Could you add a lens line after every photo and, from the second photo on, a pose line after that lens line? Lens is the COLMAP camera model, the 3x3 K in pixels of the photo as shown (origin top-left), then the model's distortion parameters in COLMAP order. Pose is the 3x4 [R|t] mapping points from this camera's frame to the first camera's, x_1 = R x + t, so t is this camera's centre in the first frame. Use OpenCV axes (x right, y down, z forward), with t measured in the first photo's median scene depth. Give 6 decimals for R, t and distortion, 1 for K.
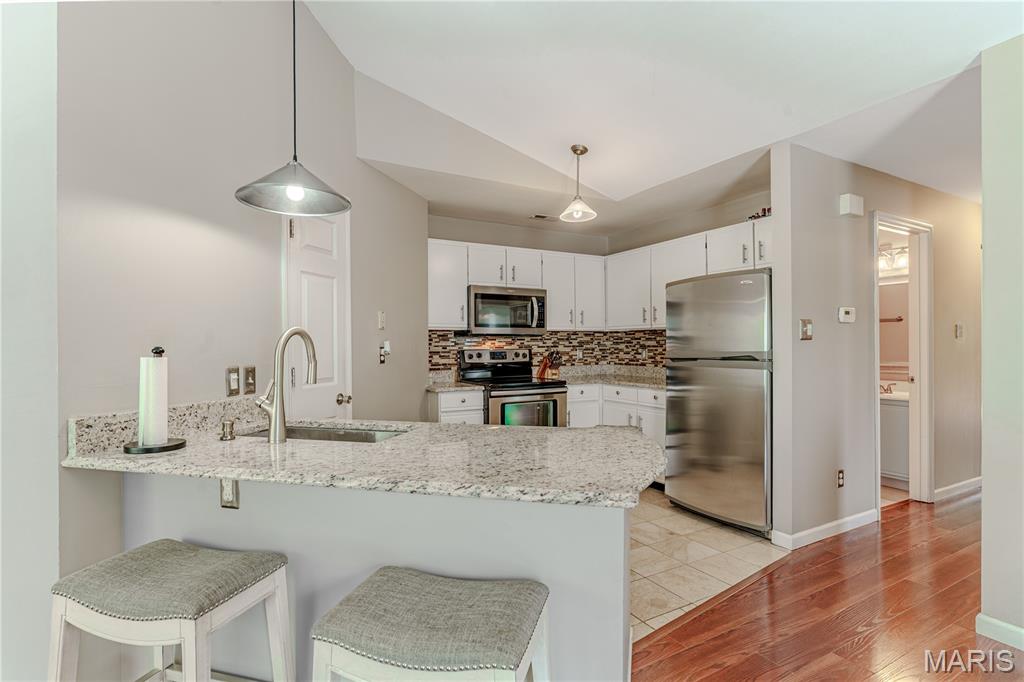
lens RADIAL K [[511.2, 0, 510.1], [0, 511.2, 346.4], [0, 0, 1]] dist [0.000284, 0.000295]
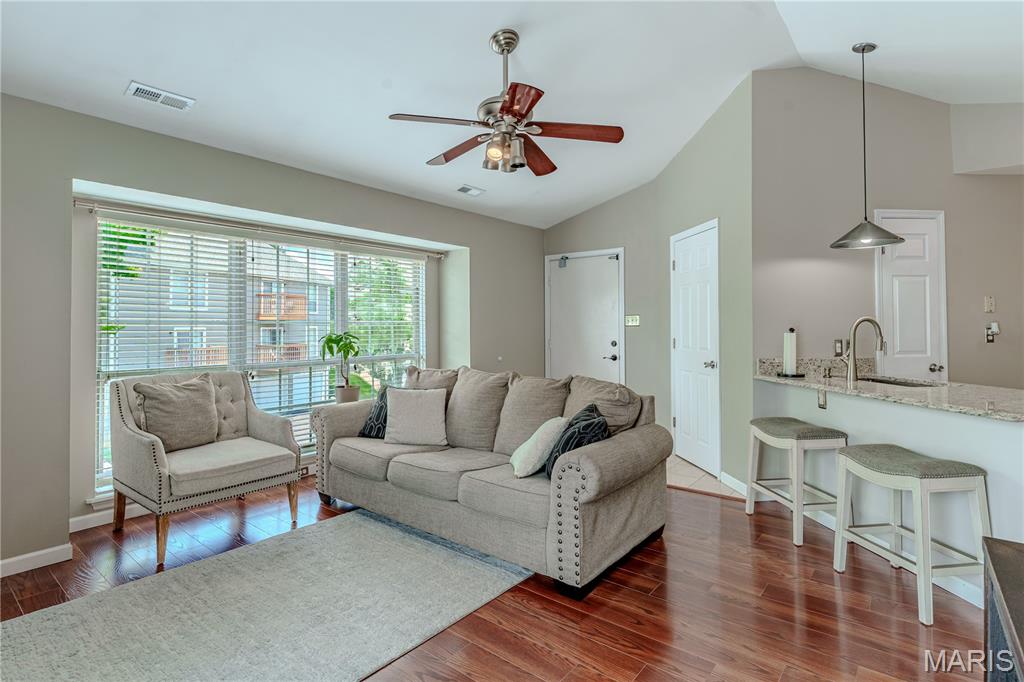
lens RADIAL K [[514.7, 0, 513.4], [0, 514.7, 319.0], [0, 0, 1]] dist [-0.002233, 0.000012]
pose [[0.383768, -0.008610, -0.923389, 0.292814], [-0.000840, 0.999953, -0.009672, -0.005067], [0.923429, 0.004487, 0.383743, -0.307784]]
